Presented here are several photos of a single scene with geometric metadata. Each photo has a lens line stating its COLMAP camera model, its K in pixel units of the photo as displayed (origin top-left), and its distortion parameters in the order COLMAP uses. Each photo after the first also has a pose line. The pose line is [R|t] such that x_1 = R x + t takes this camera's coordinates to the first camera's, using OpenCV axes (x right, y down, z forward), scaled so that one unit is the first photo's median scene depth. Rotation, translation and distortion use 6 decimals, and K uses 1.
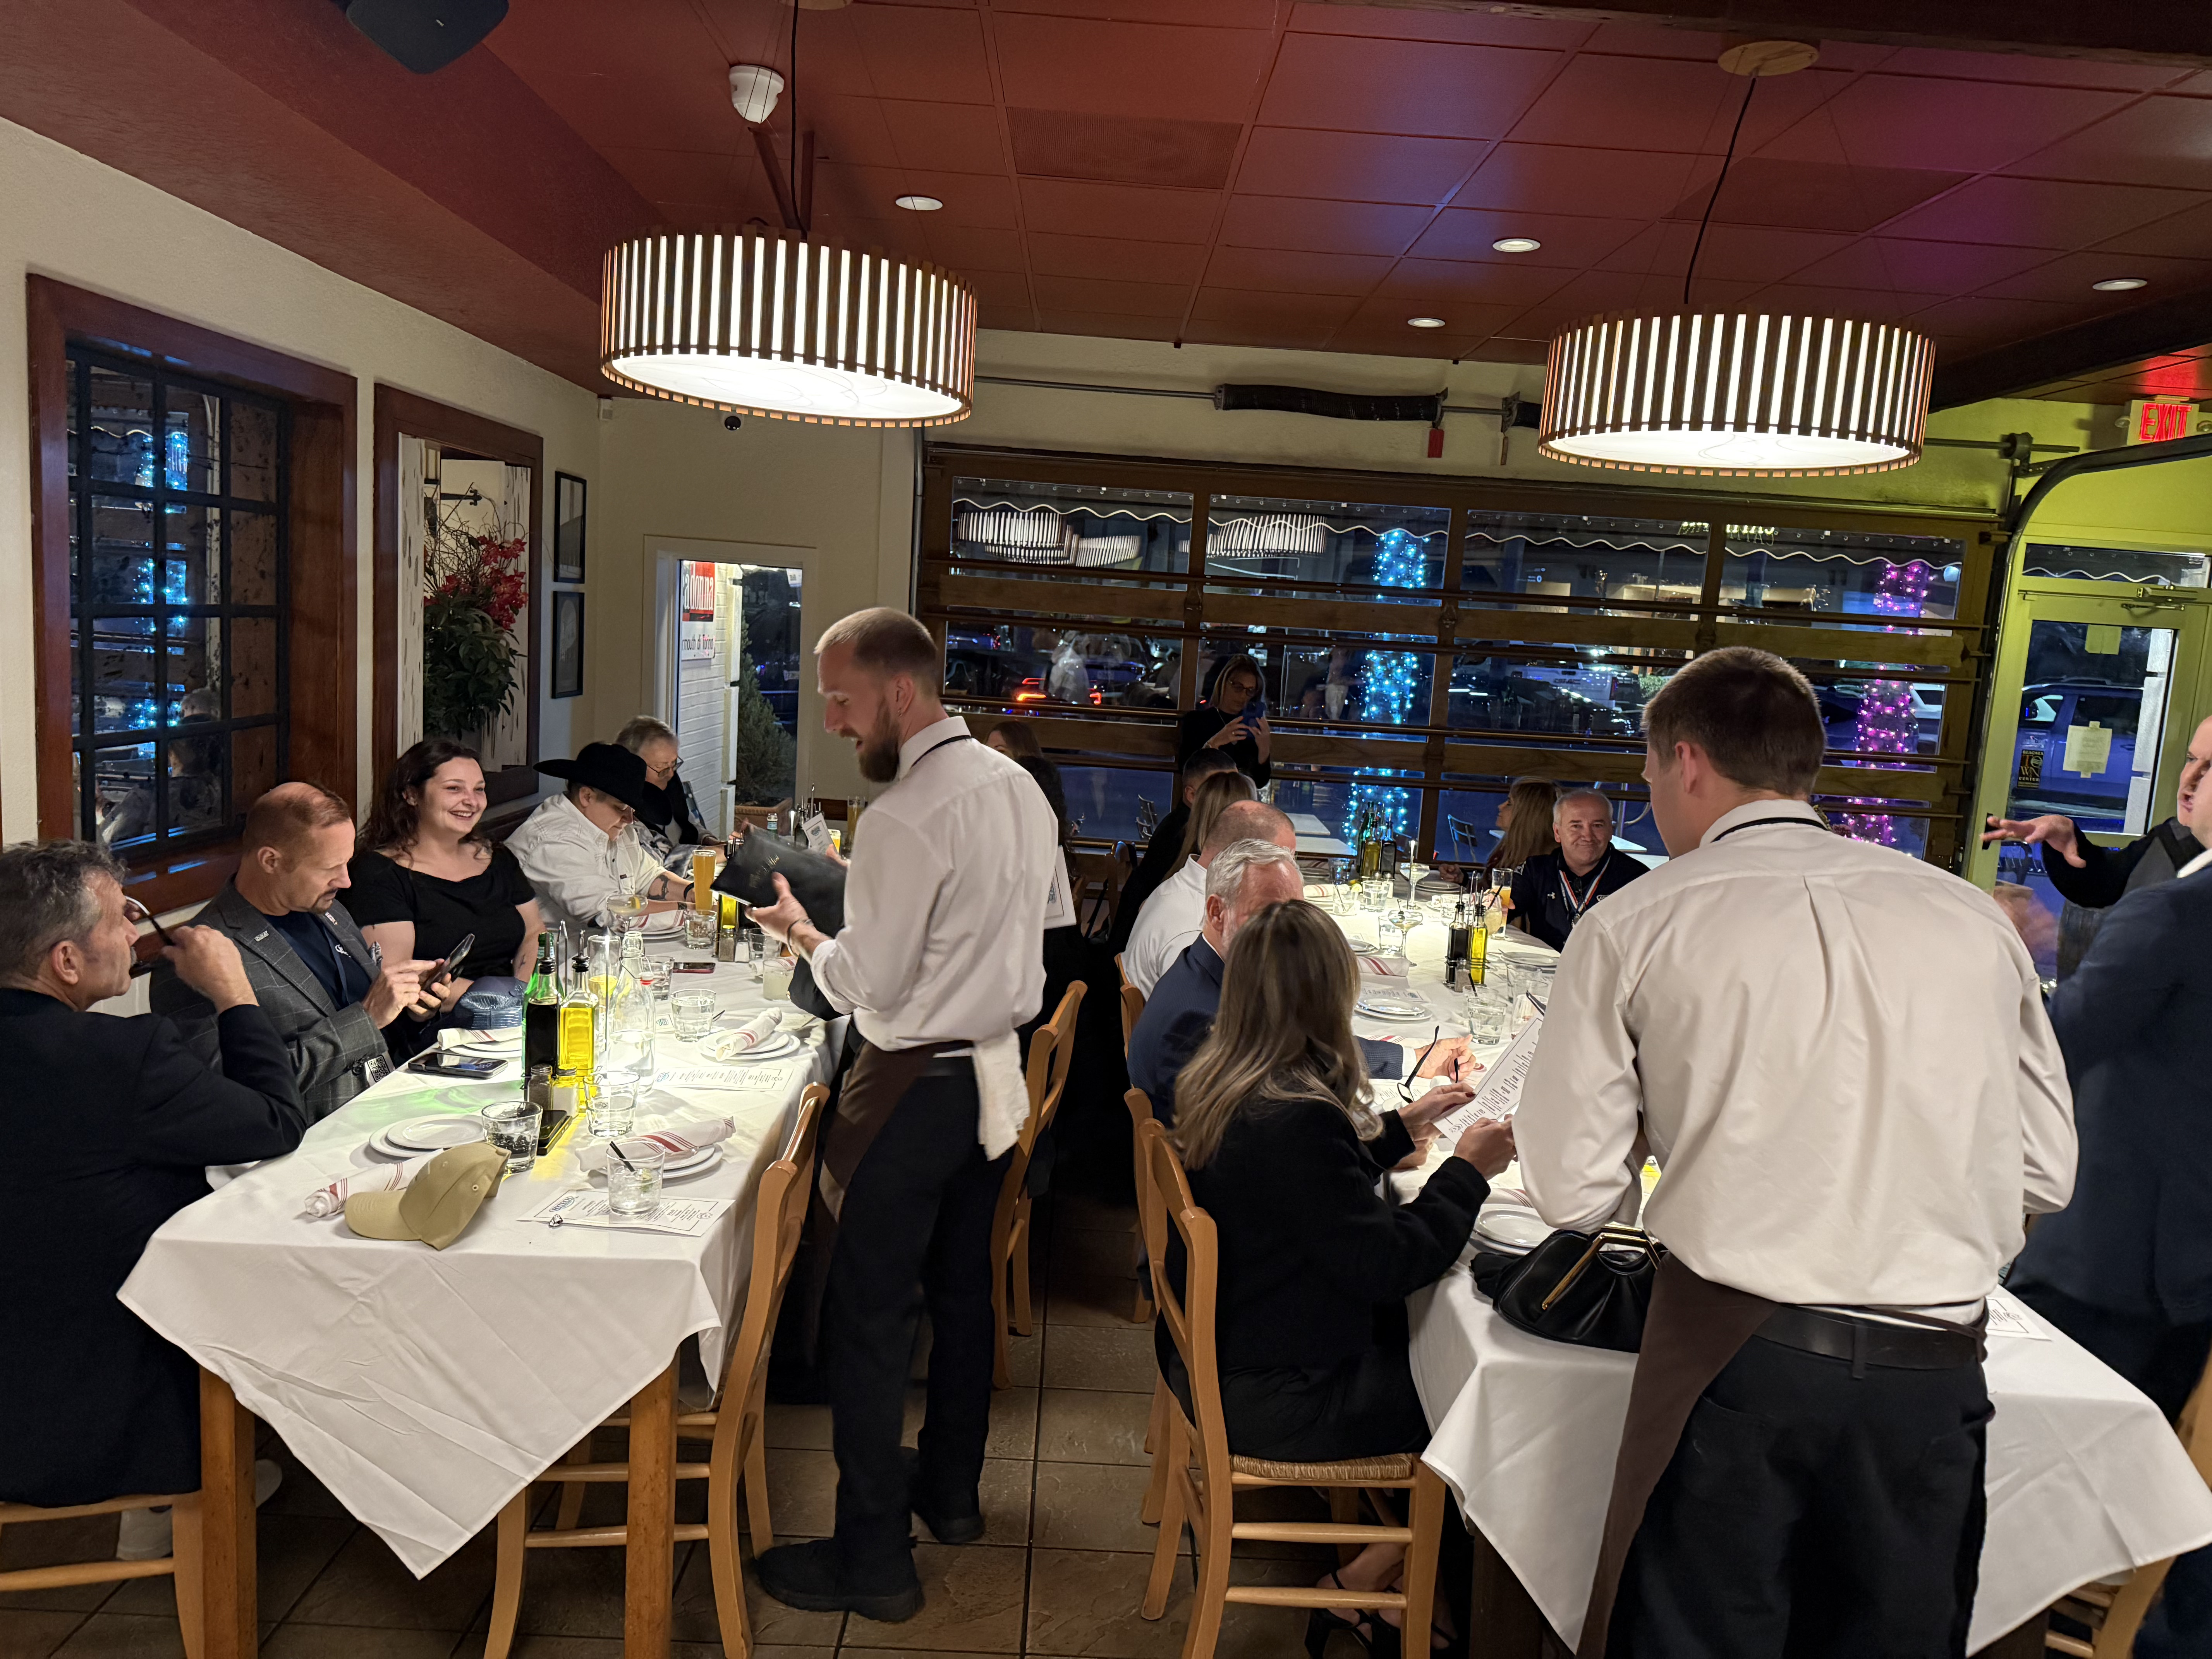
lens RADIAL K [[1584.0, 0, 1097.6], [0, 1584.0, 819.1], [0, 0, 1]] dist [0.035805, -0.054278]
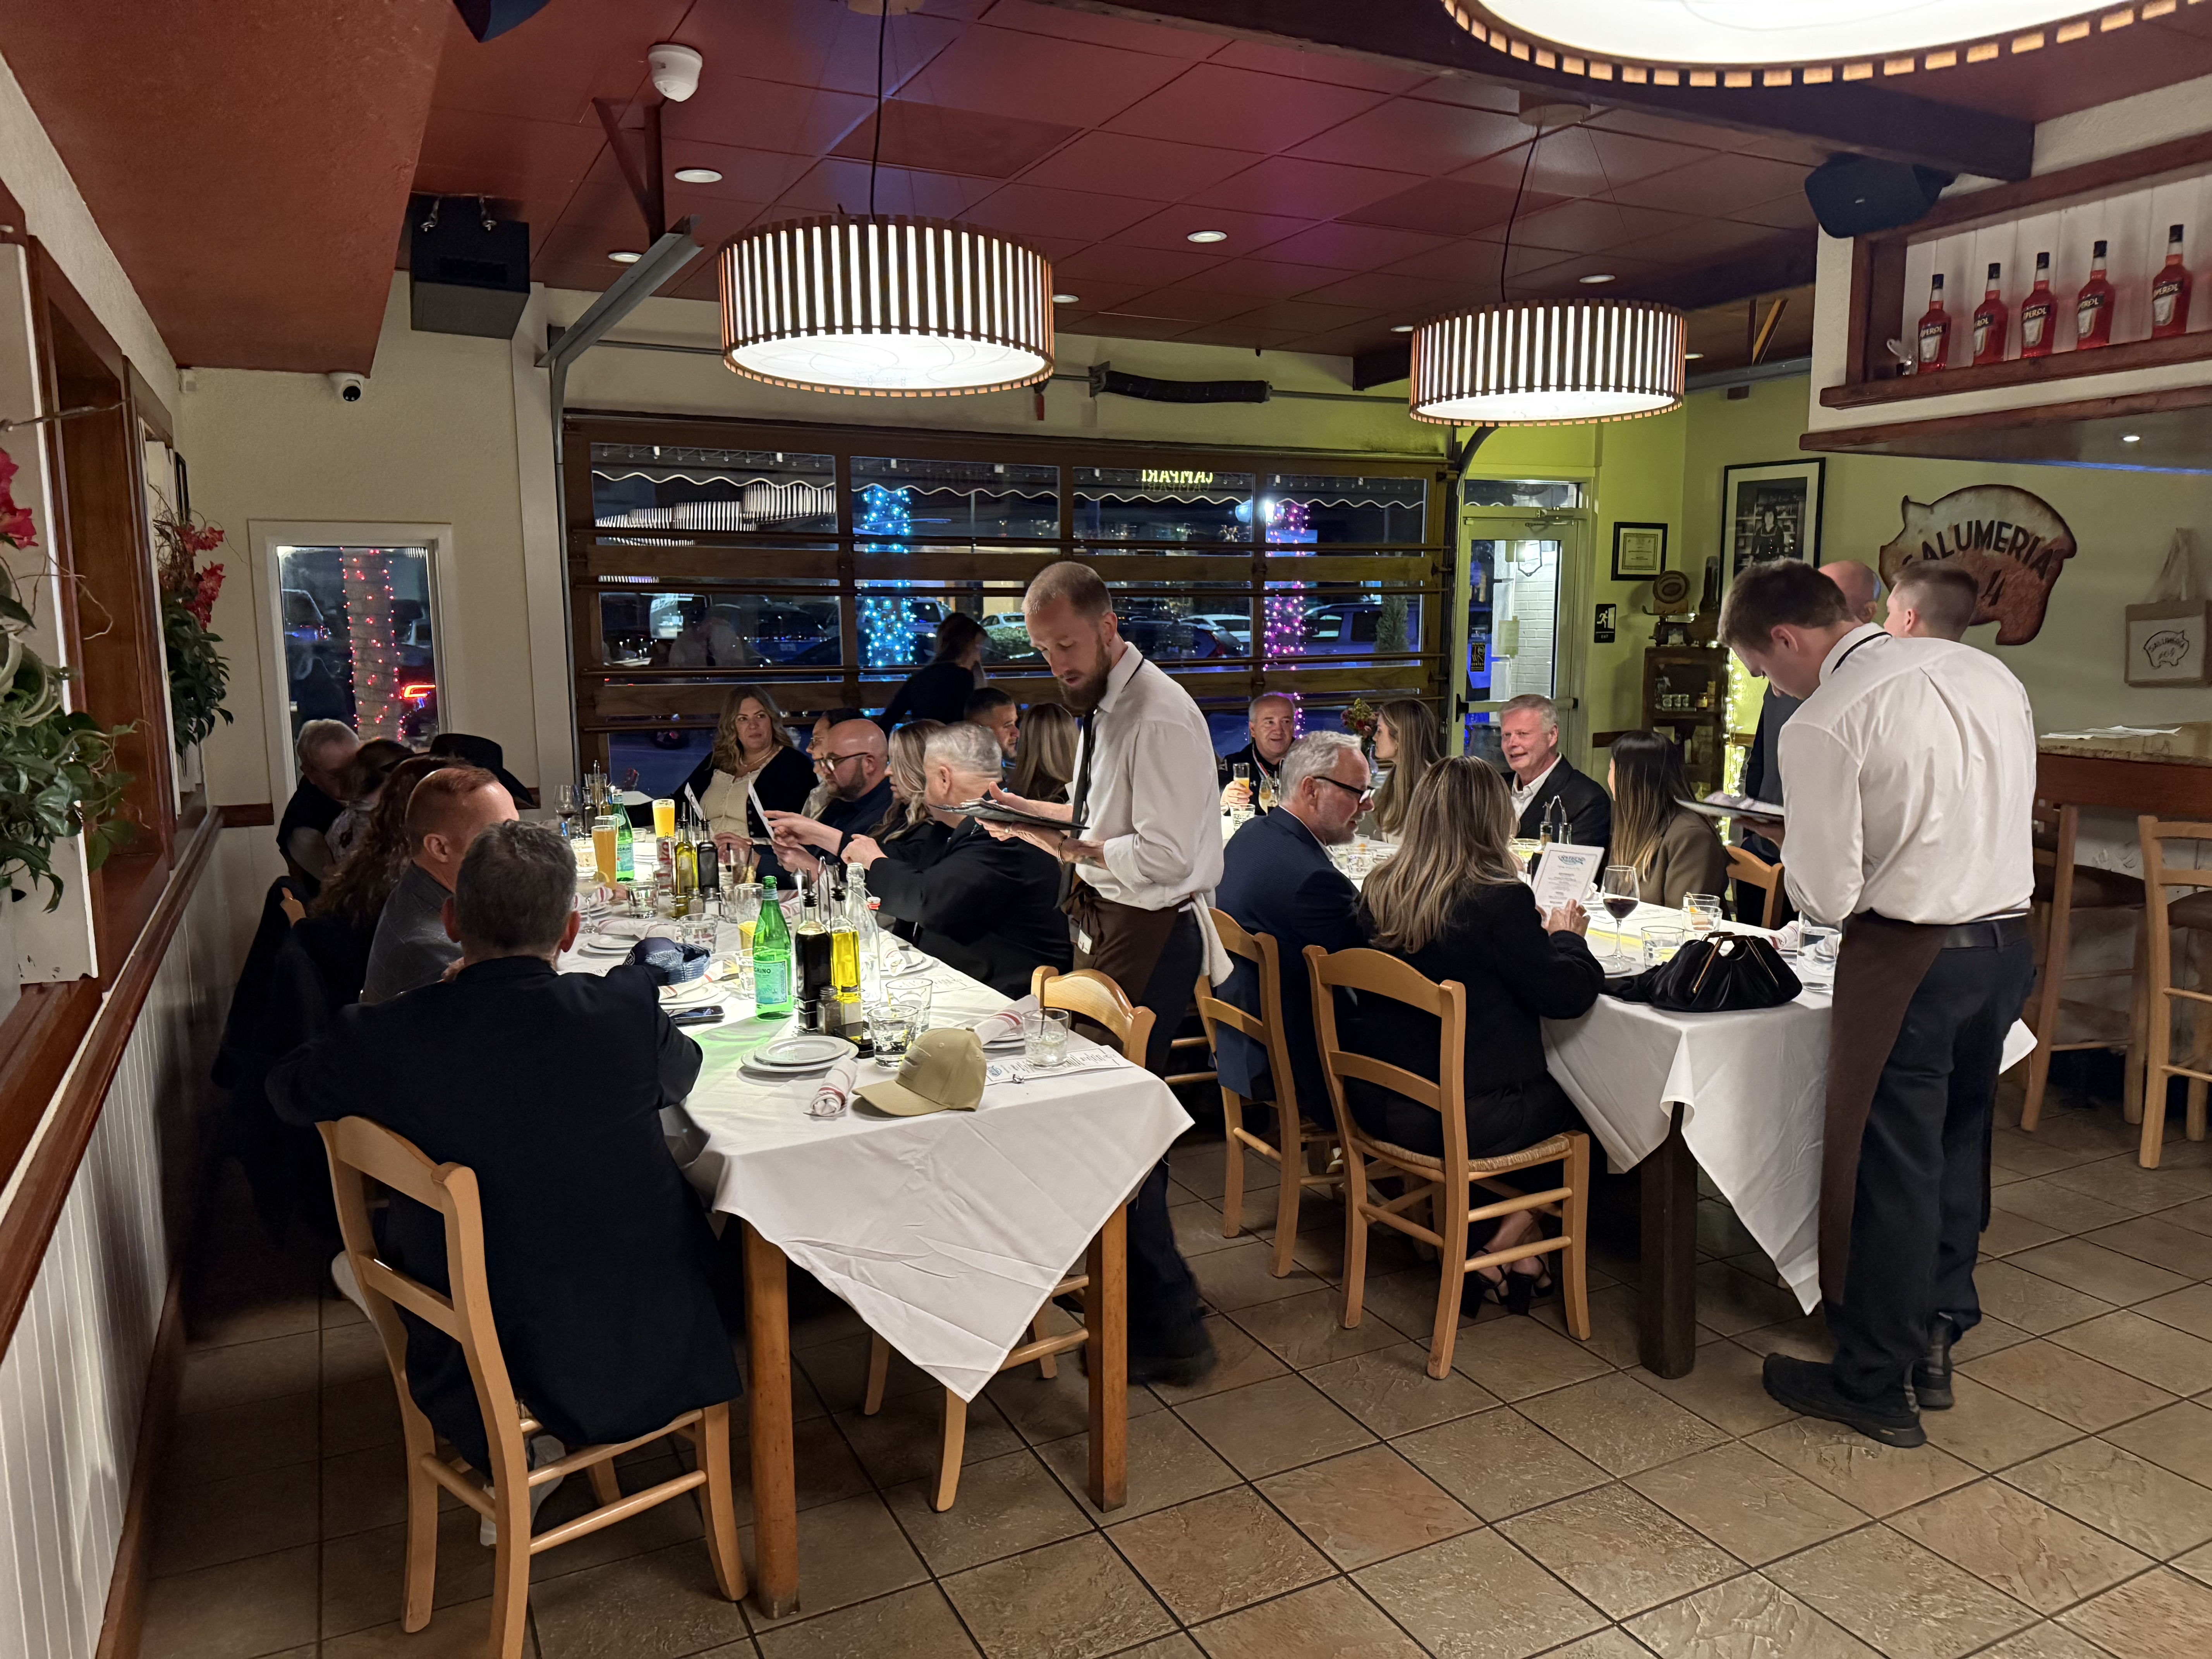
lens RADIAL K [[1584.0, 0, 1125.8], [0, 1584.0, 838.9], [0, 0, 1]] dist [0.035805, -0.054278]
pose [[0.890597, -0.132392, 0.435098, -0.471913], [0.118663, 0.991197, 0.058713, 0.010846], [-0.439041, -0.000660, 0.898467, -0.054374]]
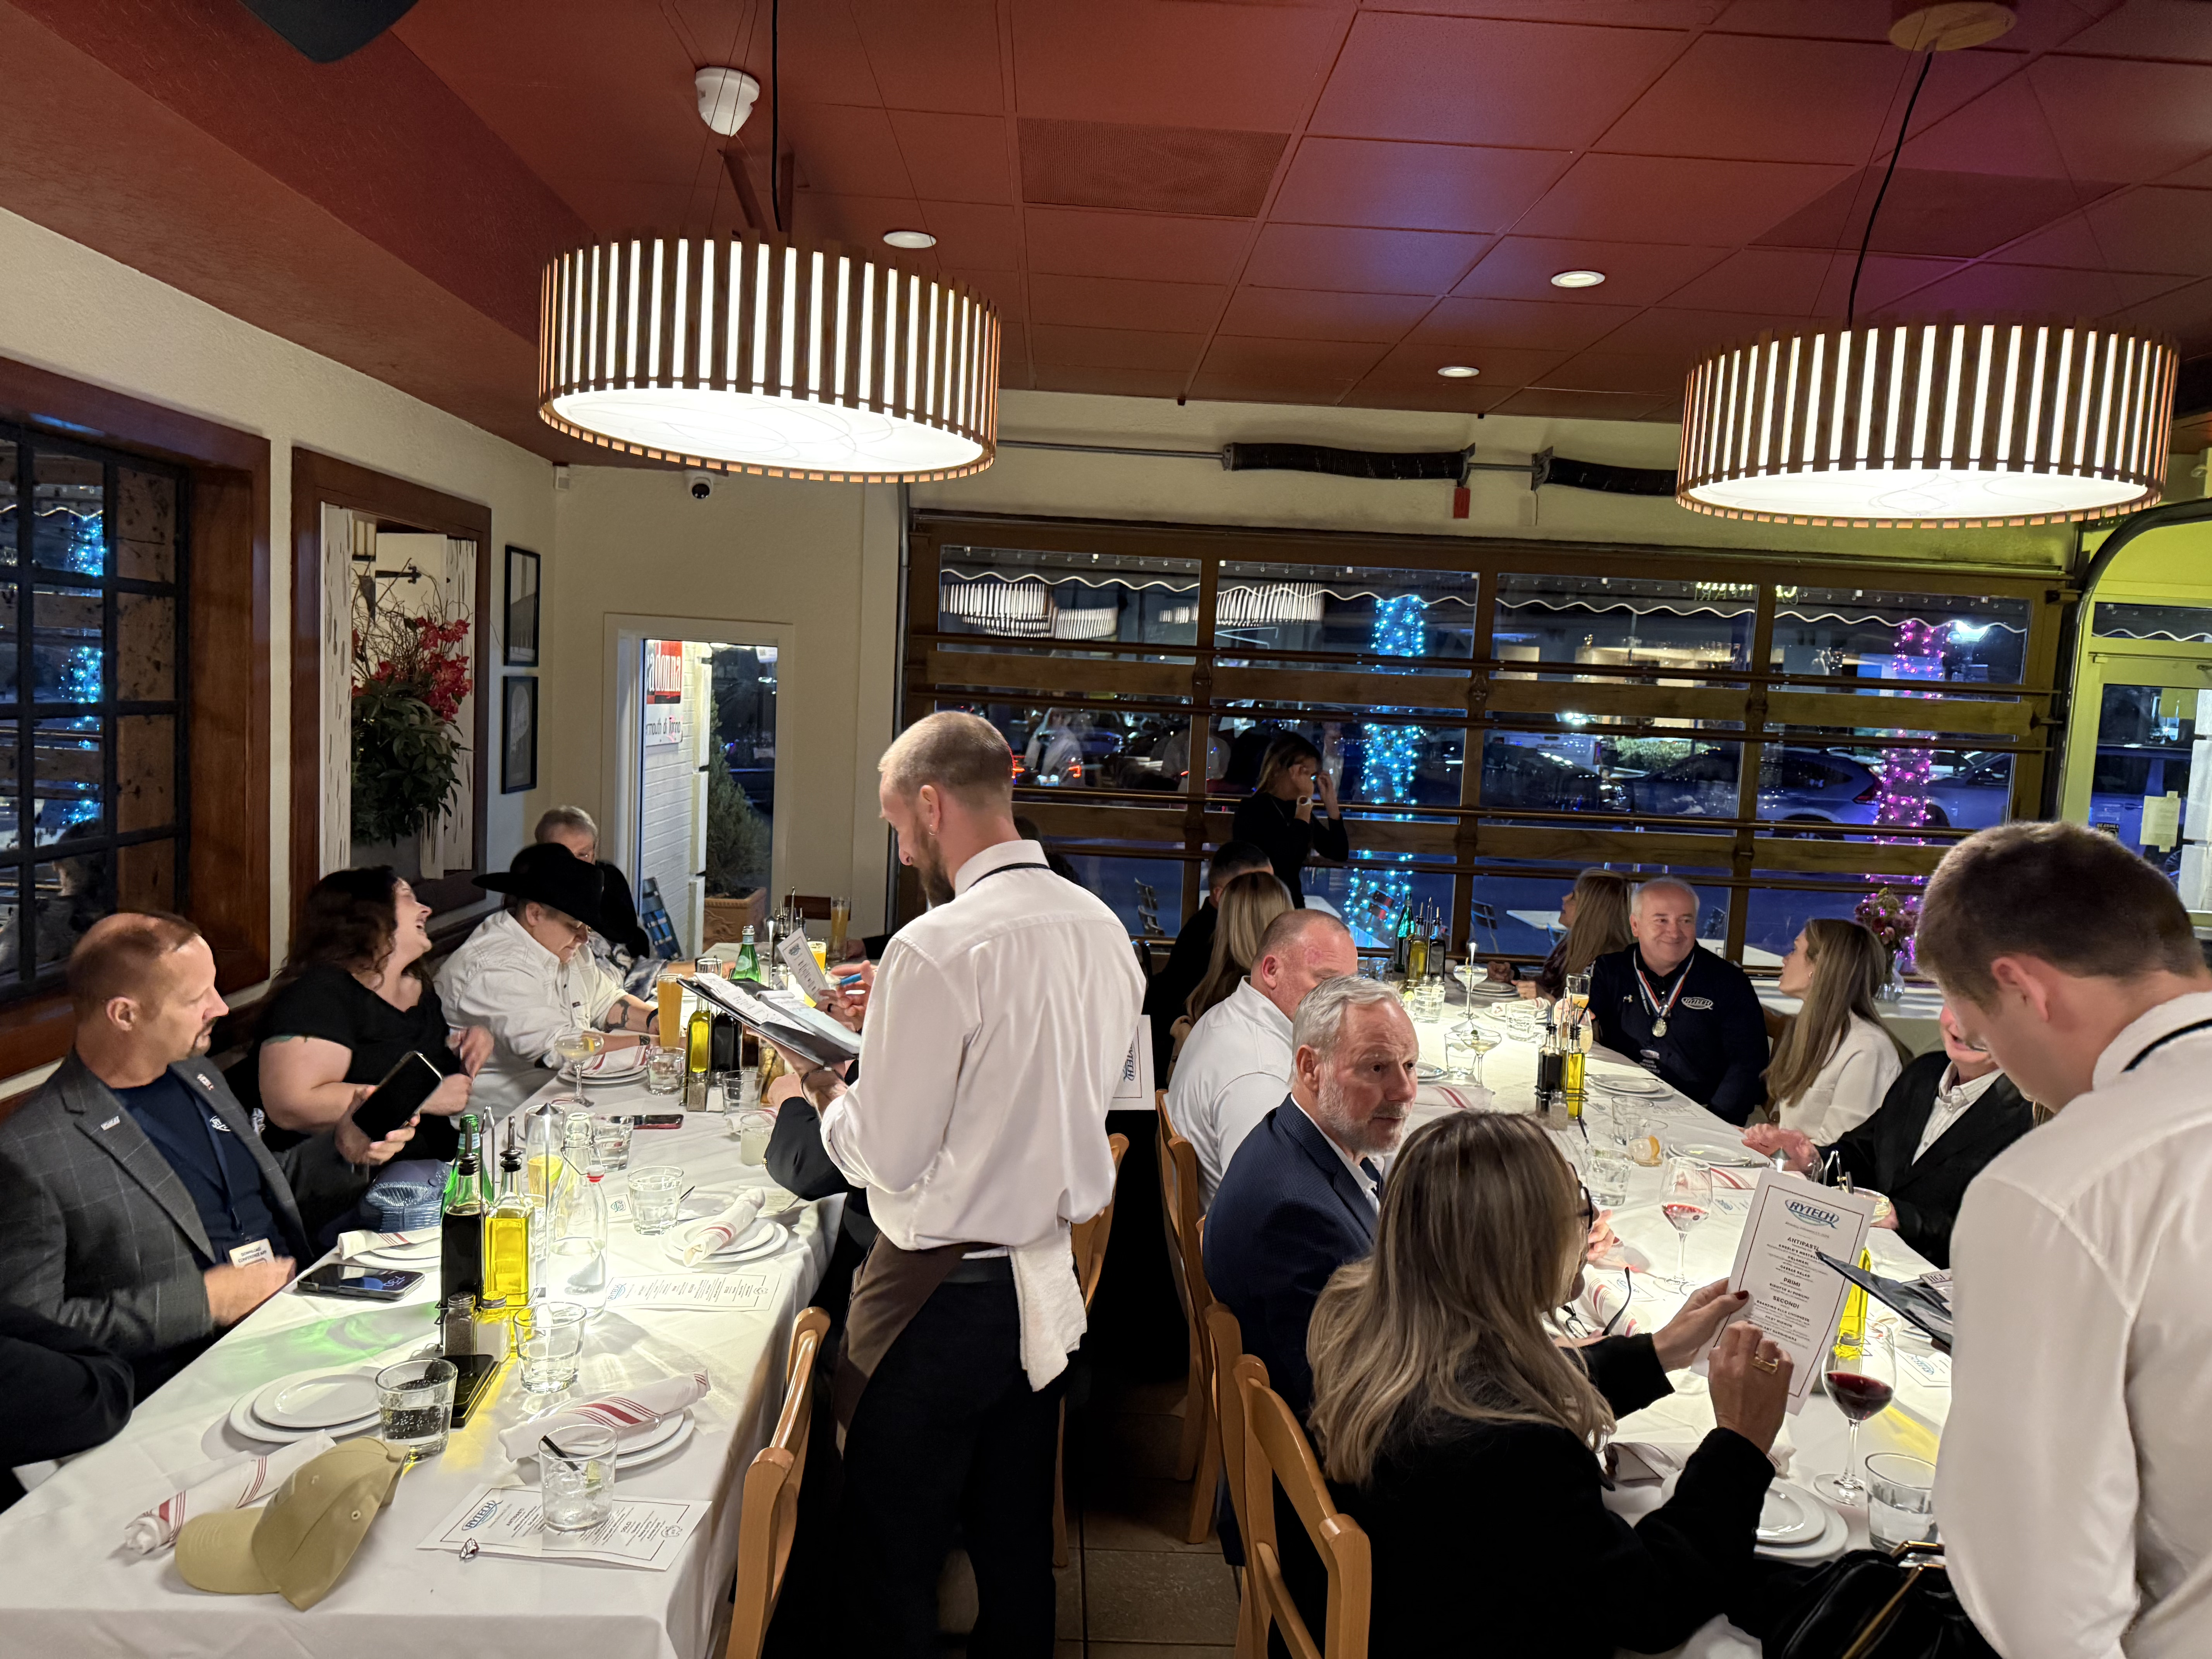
lens RADIAL K [[1584.0, 0, 1092.5], [0, 1584.0, 820.7], [0, 0, 1]] dist [0.035805, -0.054278]
pose [[0.999747, -0.015797, 0.016026, -0.037250], [0.016456, 0.998986, -0.041905, -0.029249], [-0.015348, 0.042158, 0.998993, 0.155404]]
